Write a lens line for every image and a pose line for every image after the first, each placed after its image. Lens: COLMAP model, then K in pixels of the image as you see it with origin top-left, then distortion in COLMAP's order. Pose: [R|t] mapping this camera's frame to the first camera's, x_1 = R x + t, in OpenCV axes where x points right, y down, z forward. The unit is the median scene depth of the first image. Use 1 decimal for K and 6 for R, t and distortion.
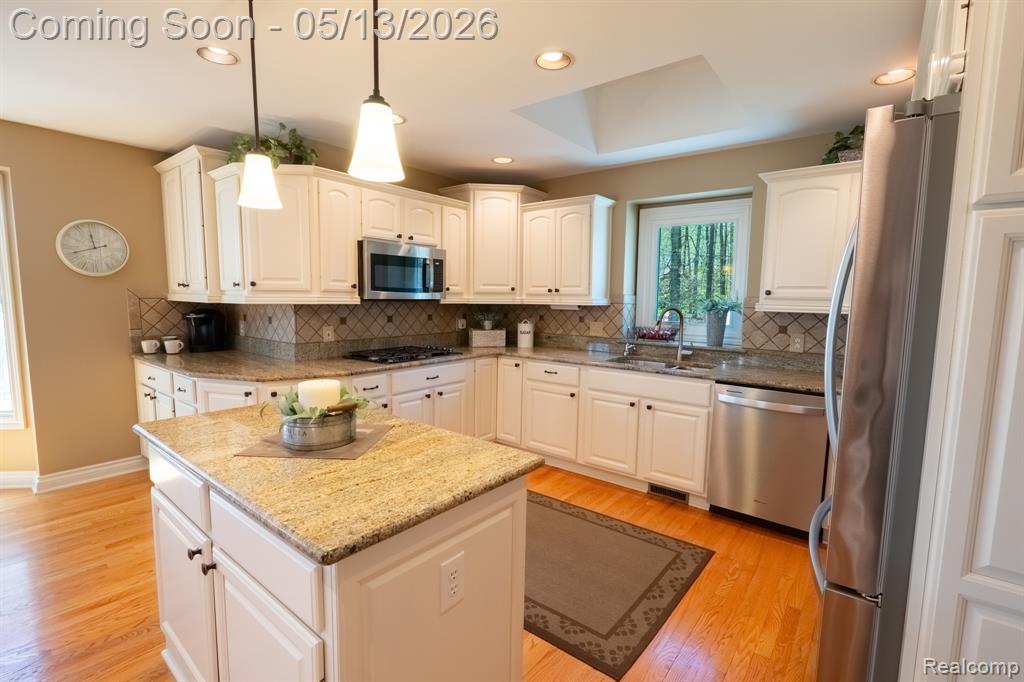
lens RADIAL K [[470.0, 0, 509.7], [0, 470.0, 341.7], [0, 0, 1]] dist [0.000405, -0.000974]
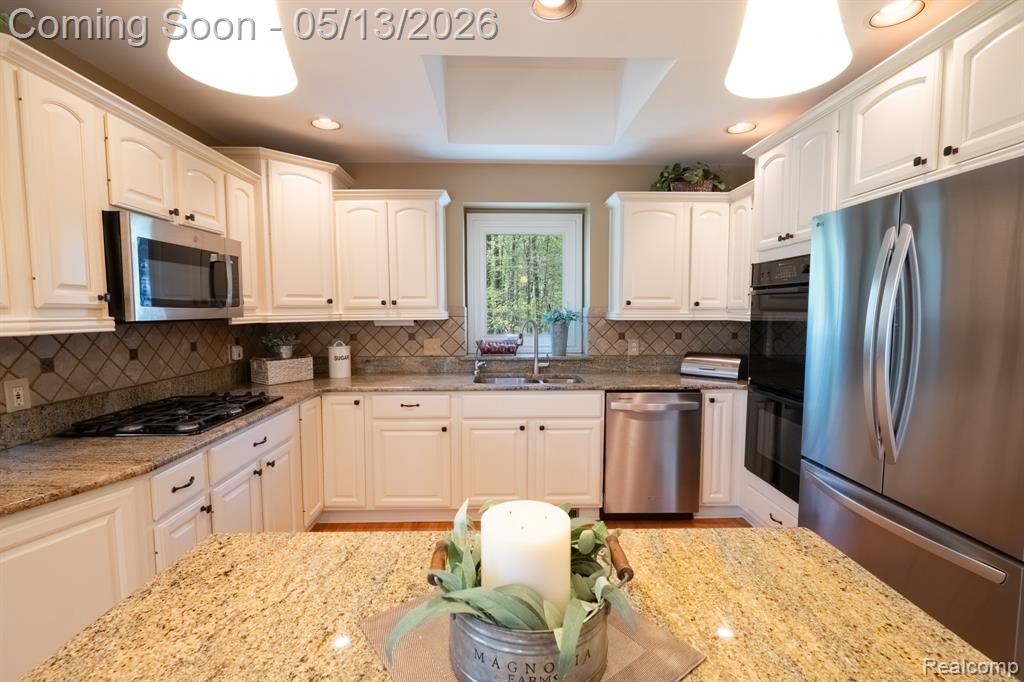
lens RADIAL K [[470.0, 0, 512.0], [0, 470.0, 343.8], [0, 0, 1]] dist [0.000405, -0.000974]
pose [[0.768214, -0.064362, 0.636949, -0.268435], [0.077395, 0.996973, 0.007397, -0.029904], [-0.635498, 0.043614, 0.770870, 0.263135]]
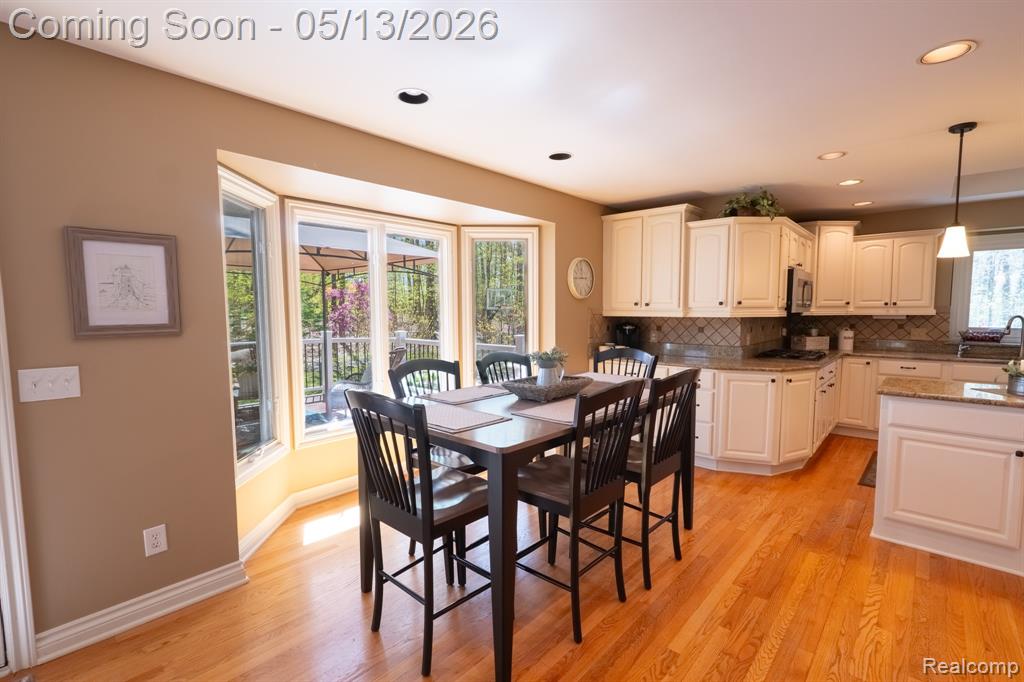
lens RADIAL K [[470.0, 0, 517.9], [0, 470.0, 341.6], [0, 0, 1]] dist [0.000405, -0.000974]
pose [[0.998604, -0.011996, -0.051445, -0.868932], [0.010666, 0.999603, -0.026062, 0.014923], [0.051737, 0.025477, 0.998336, -0.316869]]
